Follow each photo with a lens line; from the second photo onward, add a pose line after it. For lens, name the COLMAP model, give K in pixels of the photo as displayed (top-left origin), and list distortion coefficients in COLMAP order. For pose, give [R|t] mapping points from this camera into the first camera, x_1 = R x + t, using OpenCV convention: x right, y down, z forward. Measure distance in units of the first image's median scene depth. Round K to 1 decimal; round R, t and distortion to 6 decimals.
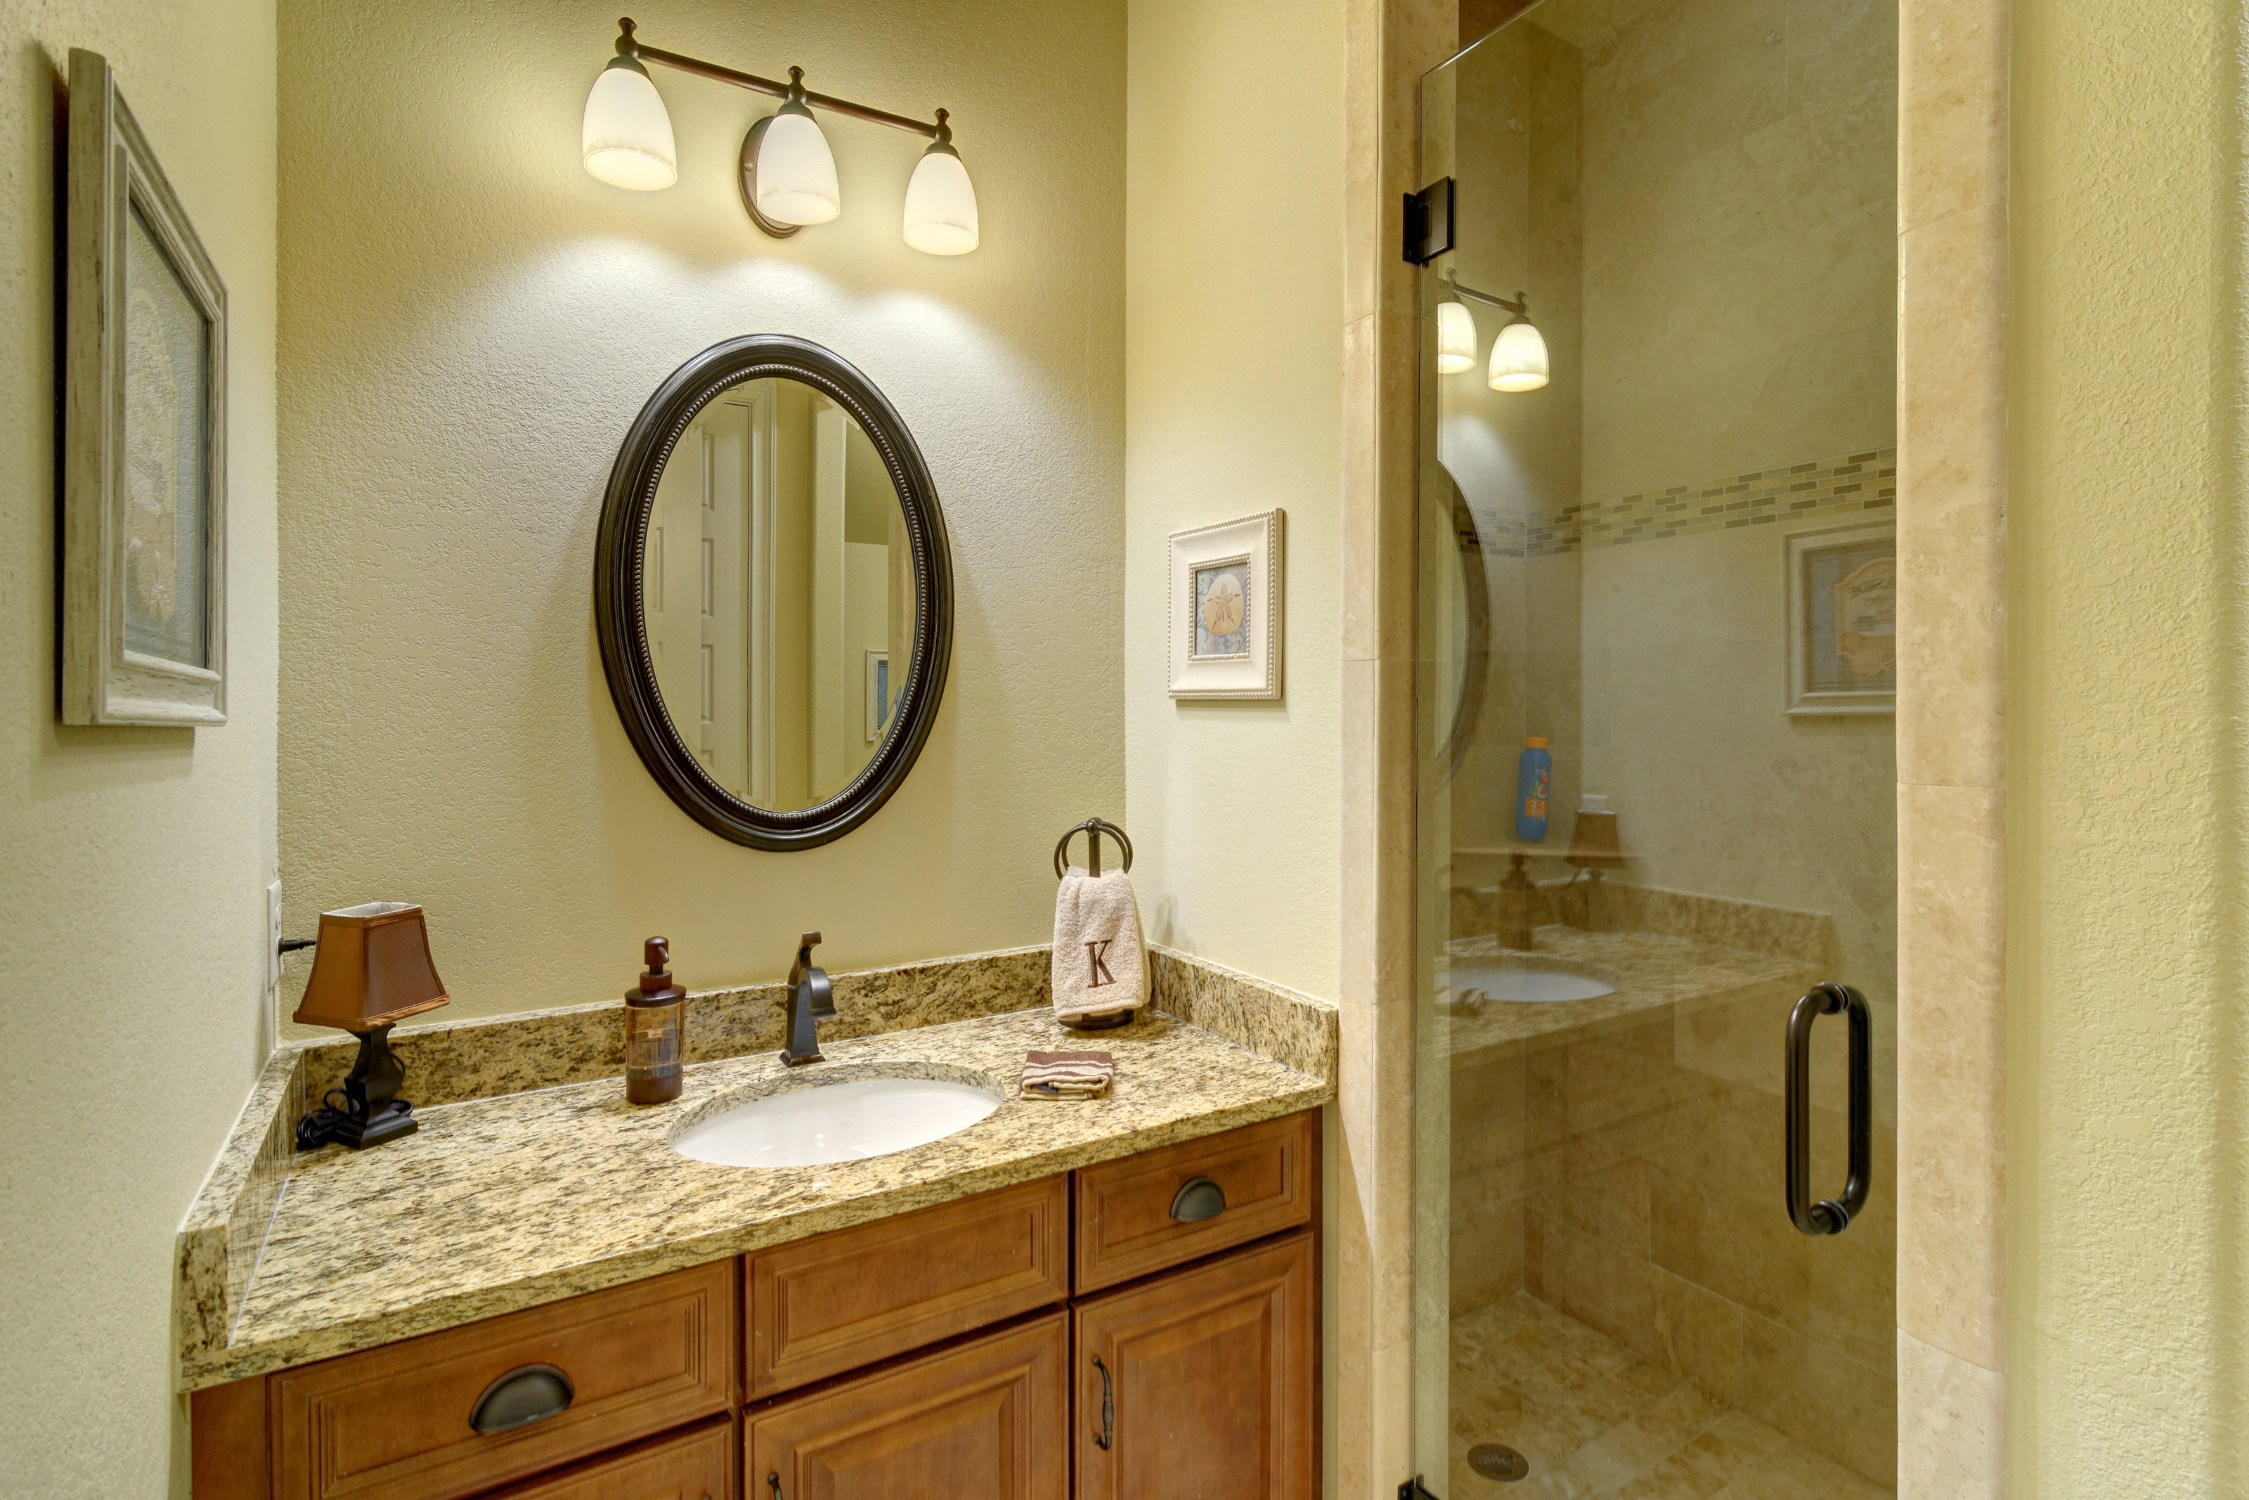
lens RADIAL K [[1090.0, 0, 1138.4], [0, 1090.0, 709.7], [0, 0, 1]] dist [0.001580, -0.000094]
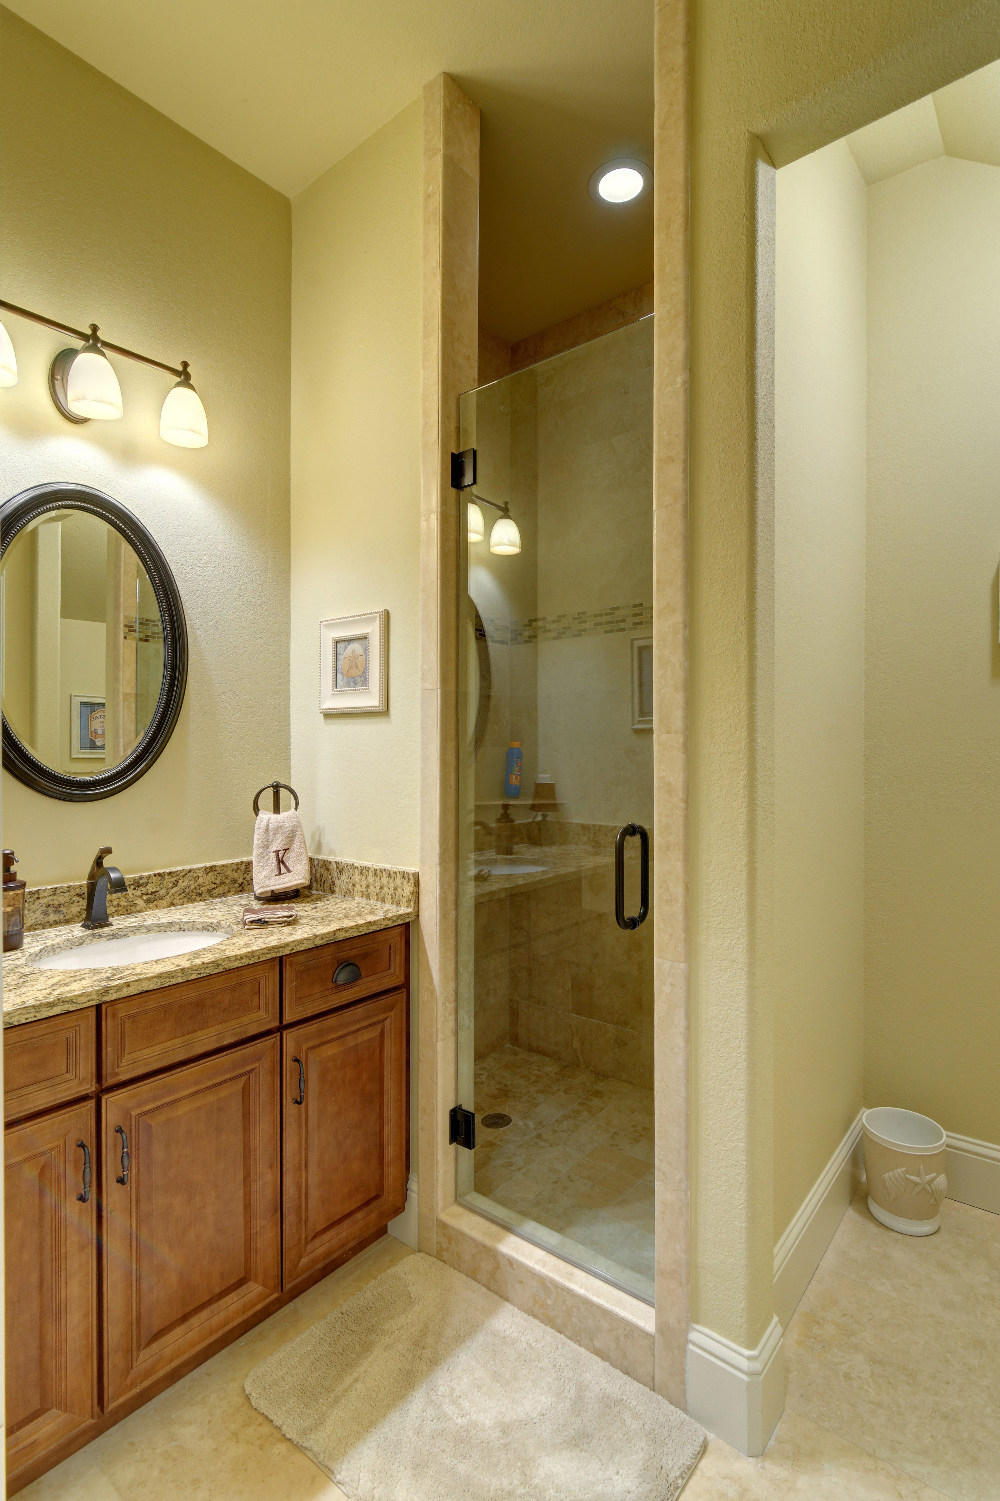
lens RADIAL K [[727.4, 0, 500.0], [0, 727.4, 750.5], [0, 0, 1]] dist [0.001580, -0.000094]
pose [[0.945844, -0.002265, 0.324612, -0.091334], [0.001884, 0.999997, 0.001489, 0.056583], [-0.324615, -0.000797, 0.945846, -0.244812]]
